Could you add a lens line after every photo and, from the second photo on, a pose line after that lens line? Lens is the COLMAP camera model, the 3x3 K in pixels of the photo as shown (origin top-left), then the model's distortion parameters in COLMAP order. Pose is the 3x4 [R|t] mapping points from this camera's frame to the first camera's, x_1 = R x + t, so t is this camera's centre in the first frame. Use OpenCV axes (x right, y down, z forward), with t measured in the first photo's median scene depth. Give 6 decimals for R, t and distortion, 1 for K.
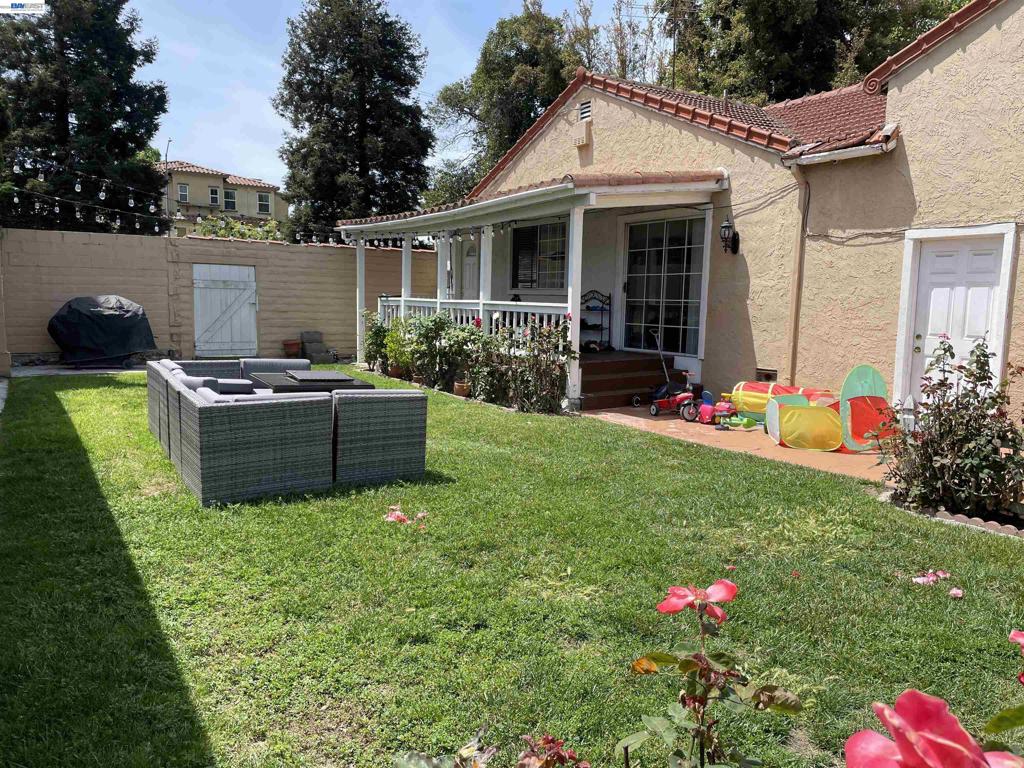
lens RADIAL K [[758.7, 0, 520.7], [0, 758.7, 381.1], [0, 0, 1]] dist [0.094961, -0.121987]
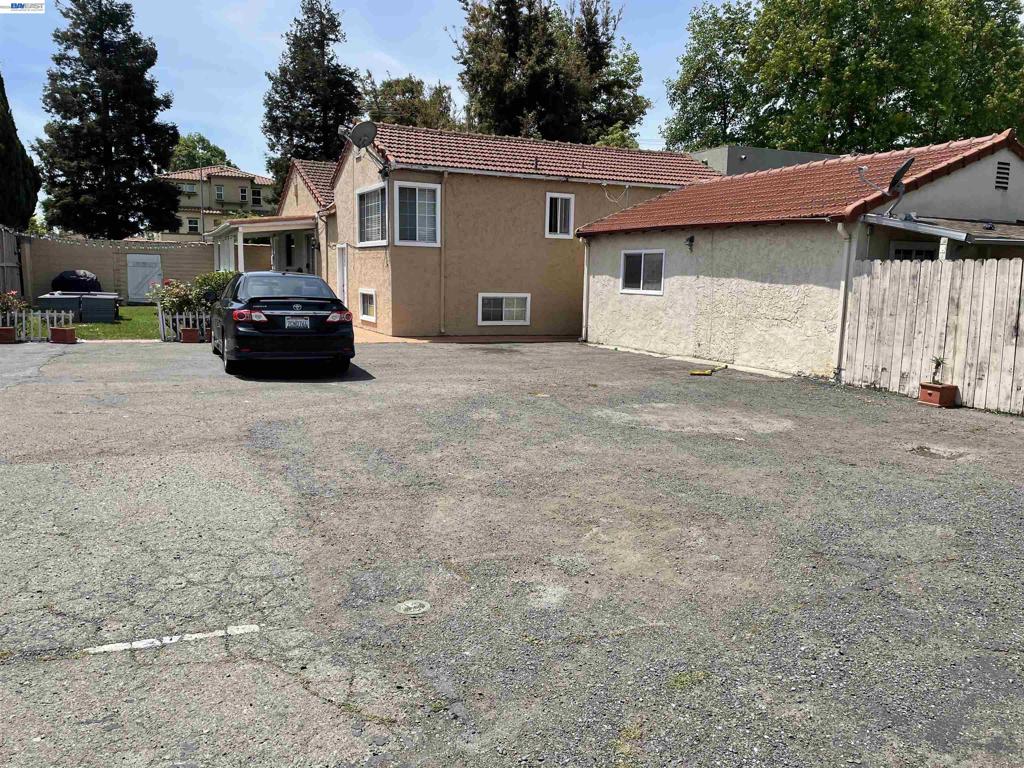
lens RADIAL K [[759.5, 0, 519.6], [0, 759.5, 376.8], [0, 0, 1]] dist [0.092462, -0.120498]
pose [[0.993112, 0.014399, -0.116285, 1.040922], [-0.011774, 0.999661, 0.023237, 0.133141], [0.116580, -0.021708, 0.992944, -1.089634]]
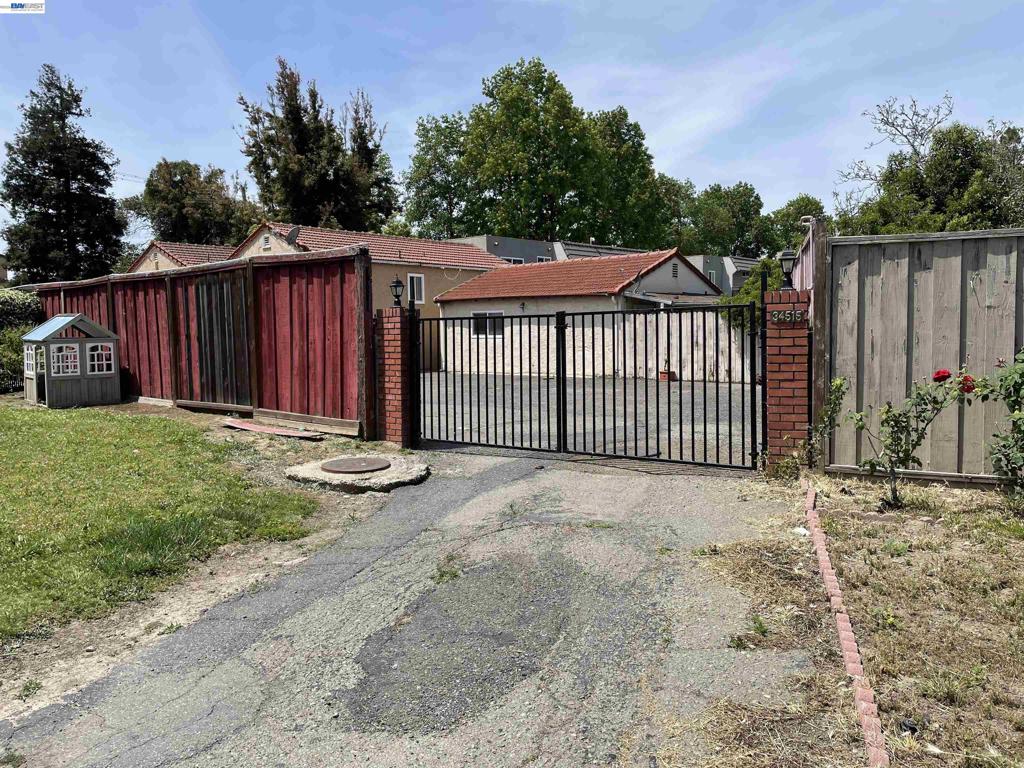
lens RADIAL K [[759.5, 0, 519.6], [0, 759.5, 376.8], [0, 0, 1]] dist [0.092462, -0.120498]
pose [[0.955533, -0.053242, 0.290037, 0.513461], [0.066908, 0.997058, -0.037399, 0.217780], [-0.287192, 0.055141, 0.956284, -1.854950]]
